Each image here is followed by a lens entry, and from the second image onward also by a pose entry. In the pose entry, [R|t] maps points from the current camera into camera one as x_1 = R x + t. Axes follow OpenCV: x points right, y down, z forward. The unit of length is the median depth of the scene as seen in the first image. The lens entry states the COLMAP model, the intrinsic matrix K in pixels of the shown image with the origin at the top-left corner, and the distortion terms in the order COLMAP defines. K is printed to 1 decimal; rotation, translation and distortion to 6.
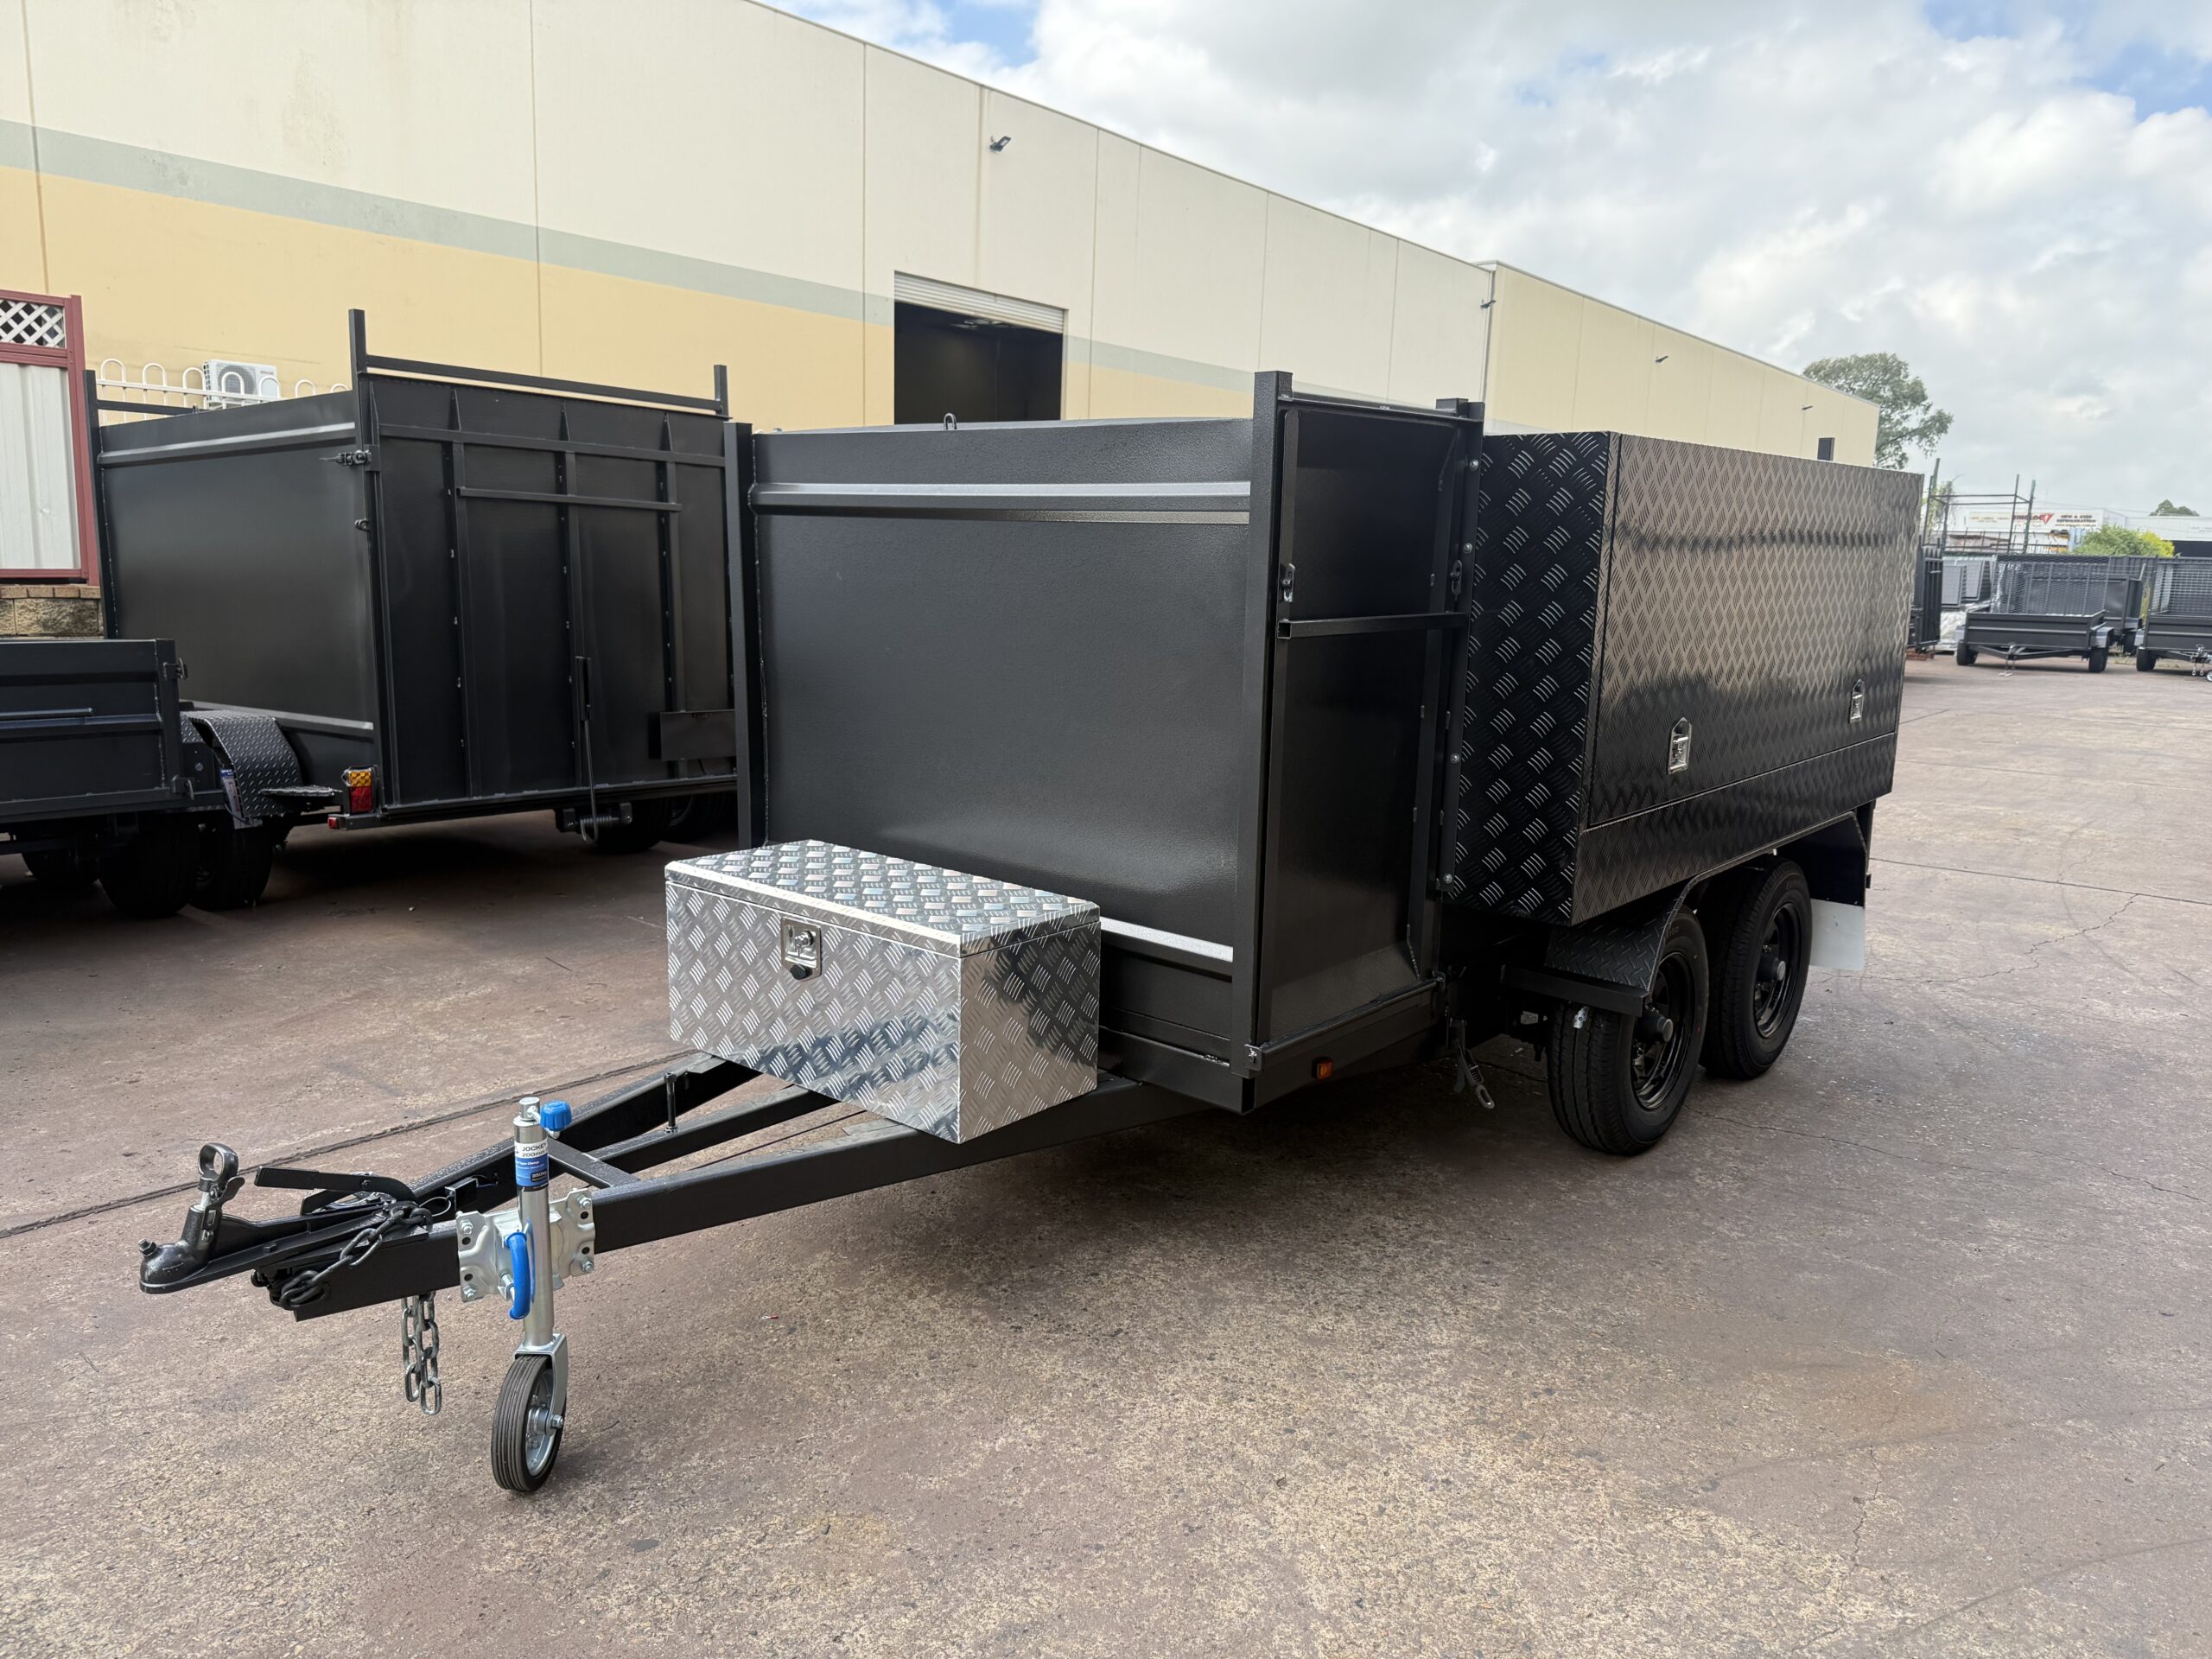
lens RADIAL K [[1551.4, 0, 1101.2], [0, 1551.4, 833.1], [0, 0, 1]] dist [0.038278, -0.046879]
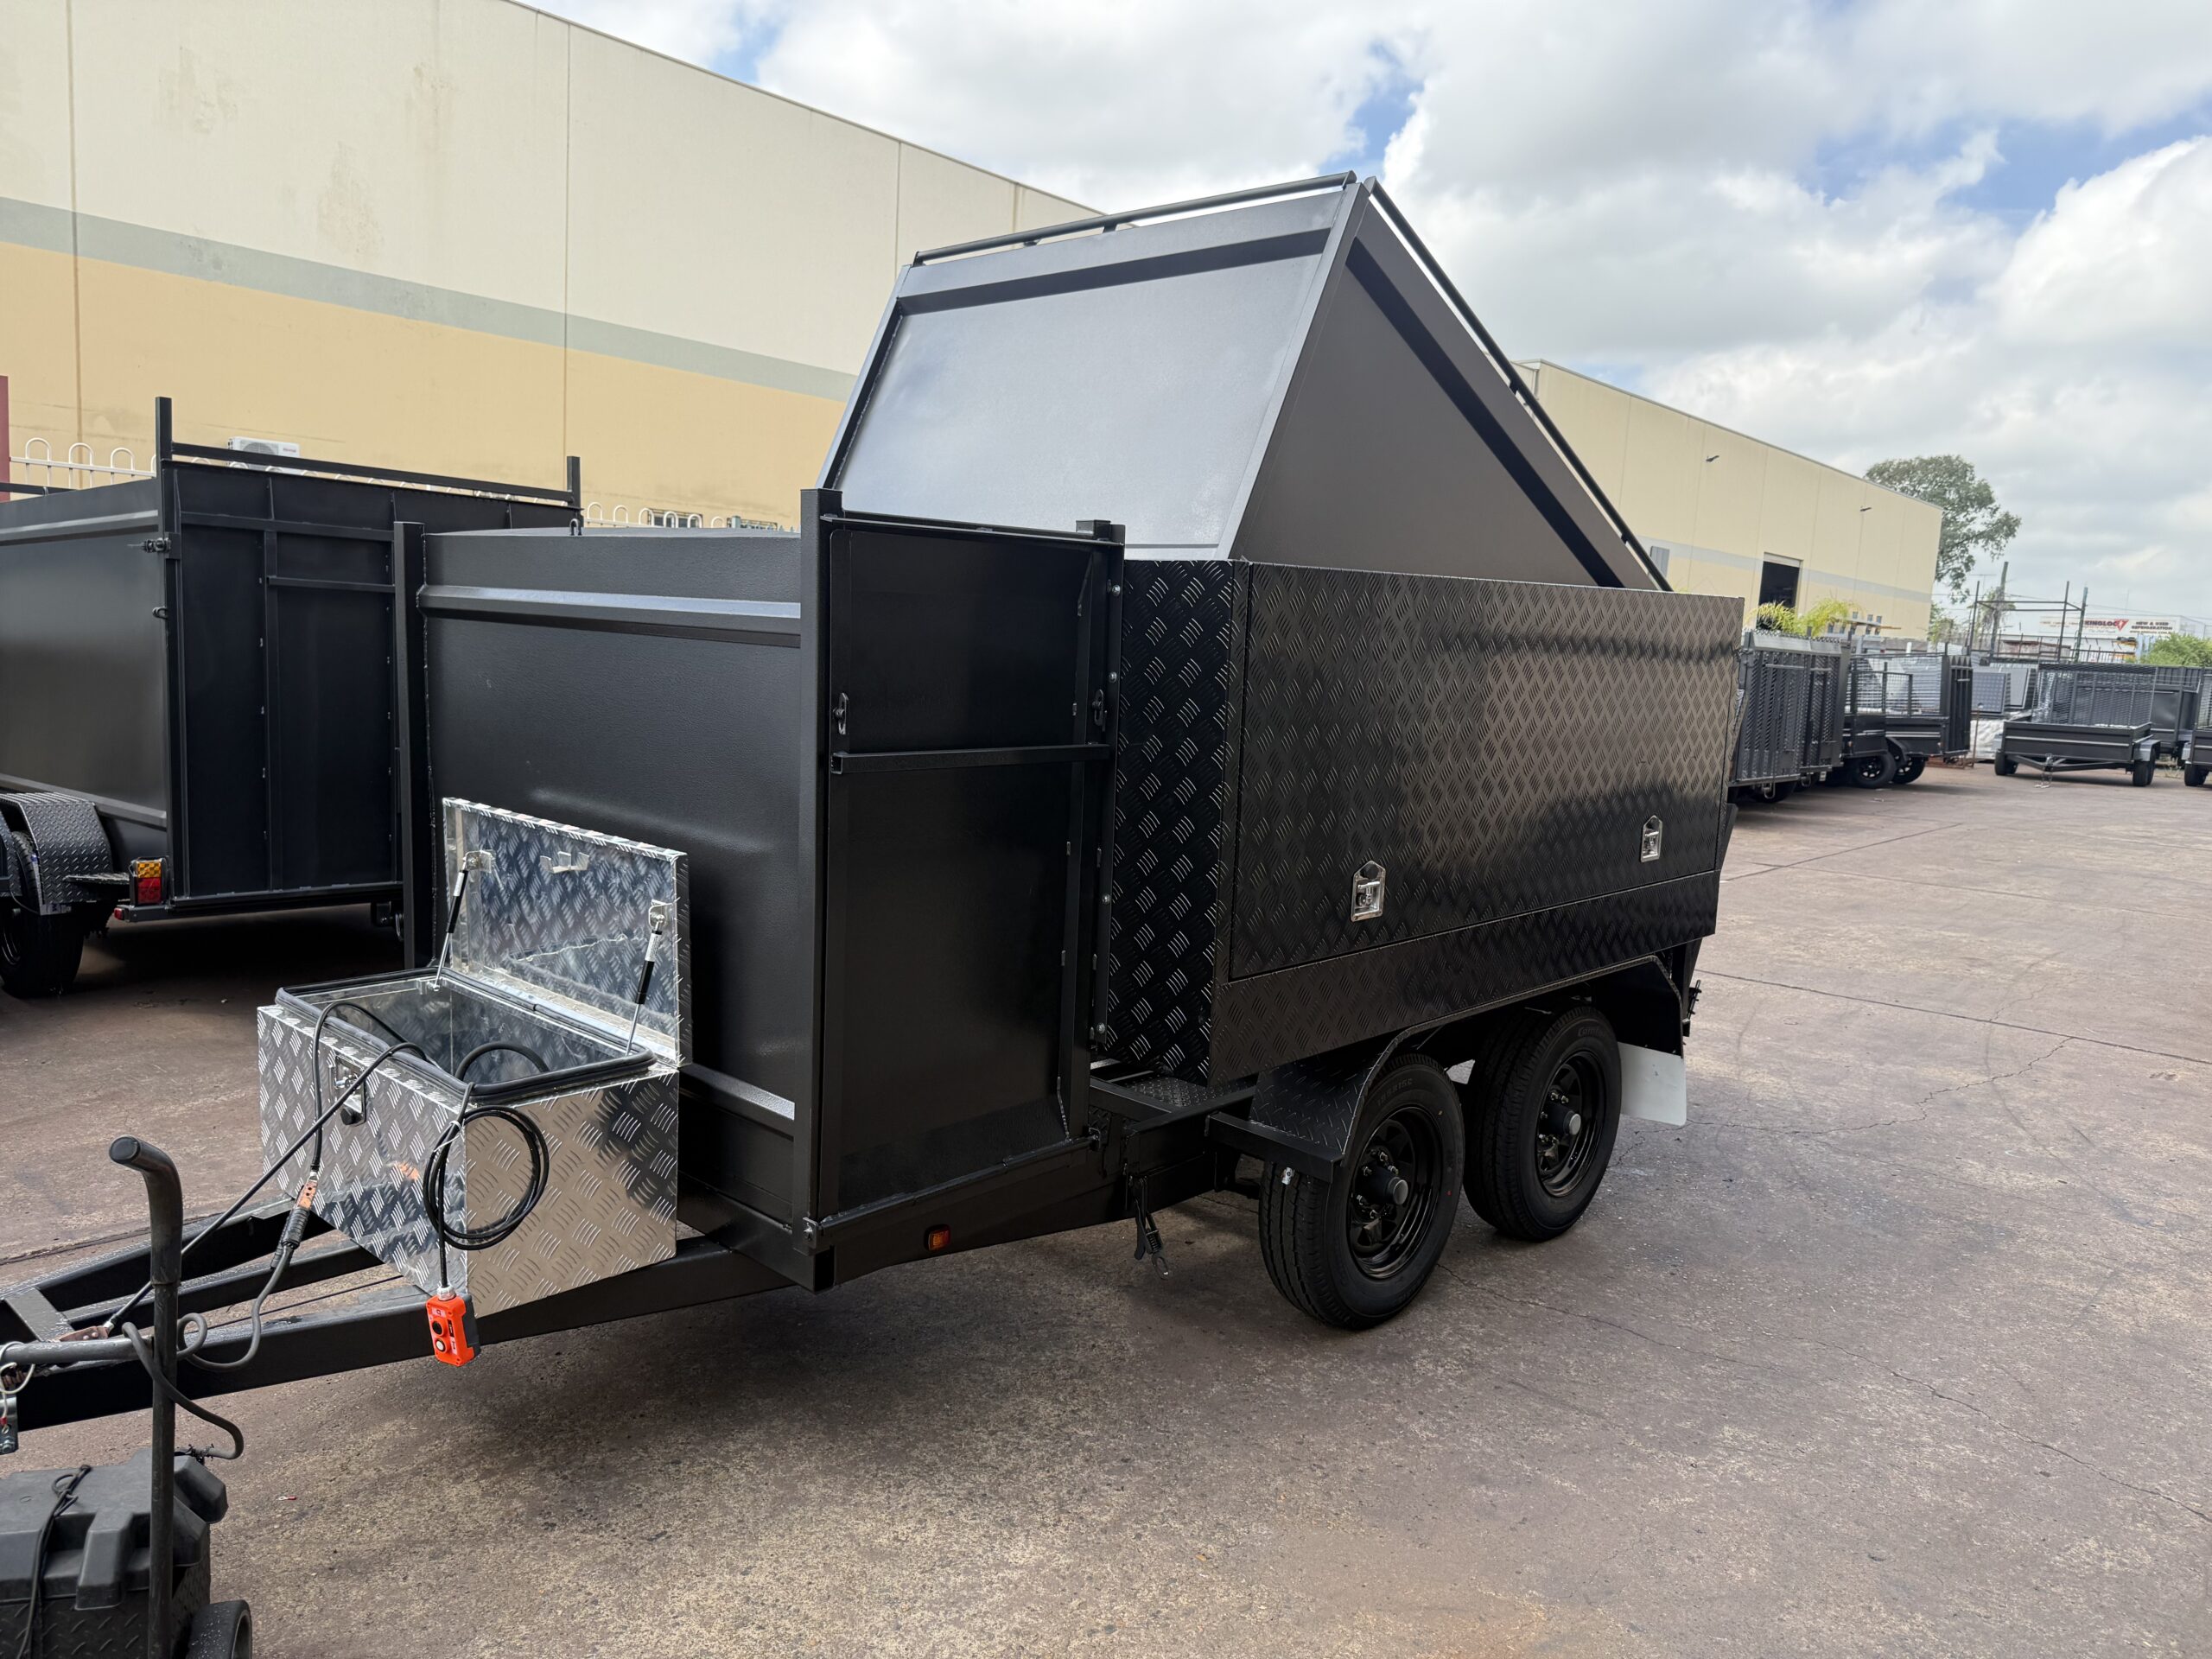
lens RADIAL K [[1551.4, 0, 1104.6], [0, 1551.4, 823.2], [0, 0, 1]] dist [0.038278, -0.046879]
pose [[0.998793, 0.026850, -0.041126, 0.192572], [-0.029195, 0.997917, -0.057523, -0.029586], [0.039496, 0.058654, 0.997497, 0.056412]]
